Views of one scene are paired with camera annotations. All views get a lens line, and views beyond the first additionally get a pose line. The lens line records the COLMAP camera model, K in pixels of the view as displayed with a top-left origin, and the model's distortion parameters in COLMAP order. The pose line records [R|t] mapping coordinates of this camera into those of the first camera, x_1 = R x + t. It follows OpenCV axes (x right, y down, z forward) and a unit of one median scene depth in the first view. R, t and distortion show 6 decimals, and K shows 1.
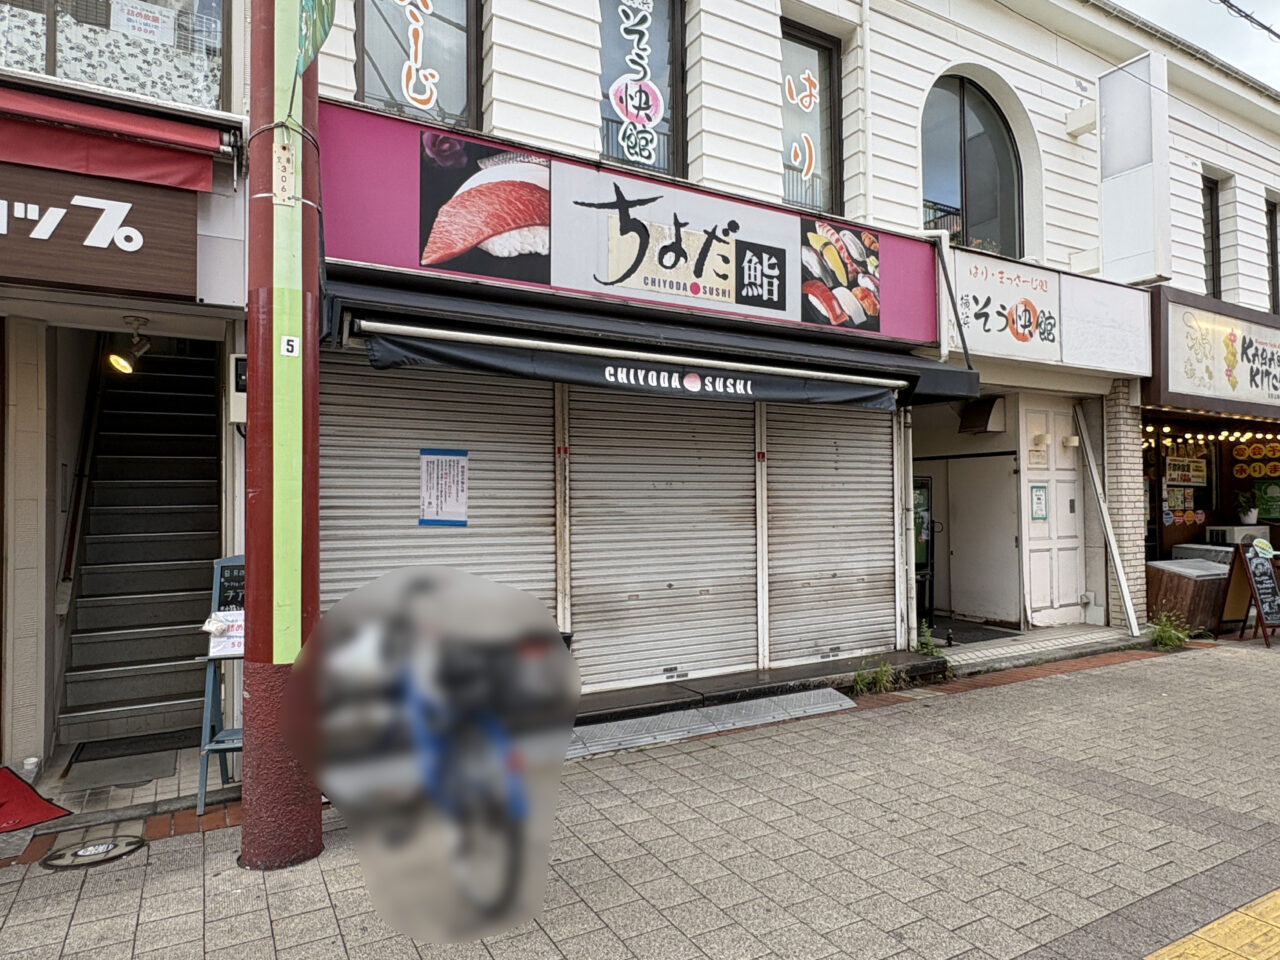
lens RADIAL K [[767.9, 0, 640.0], [0, 767.9, 480.0], [0, 0, 1]] dist [-0.005837, 0.001260]
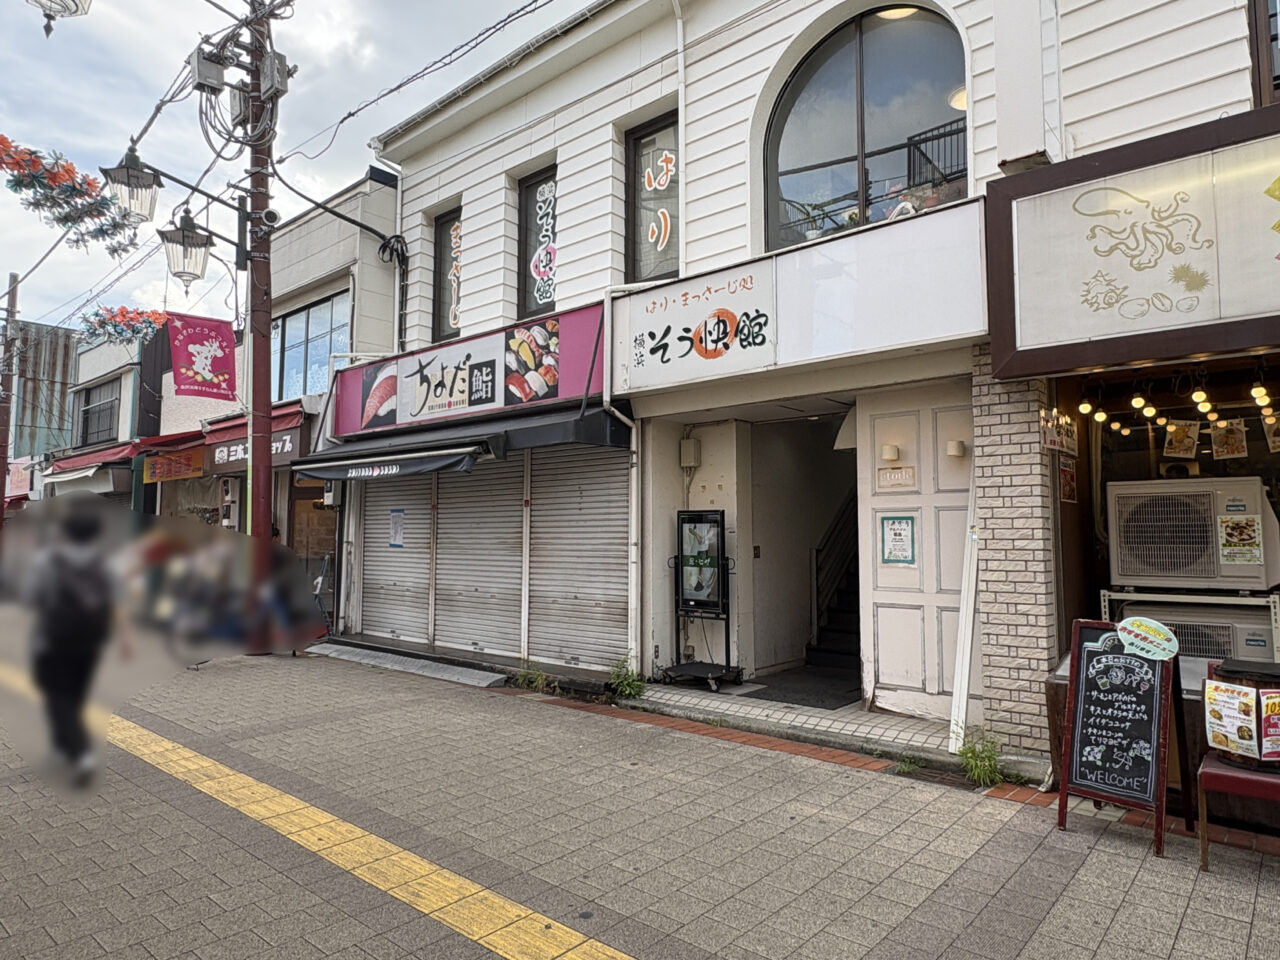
lens RADIAL K [[767.9, 0, 640.0], [0, 767.9, 480.0], [0, 0, 1]] dist [-0.005837, 0.001260]
pose [[0.356146, -0.065214, -0.932152, 1.537174], [0.022569, 0.997871, -0.061188, 0.017007], [0.934158, 0.000754, 0.356859, 0.710638]]
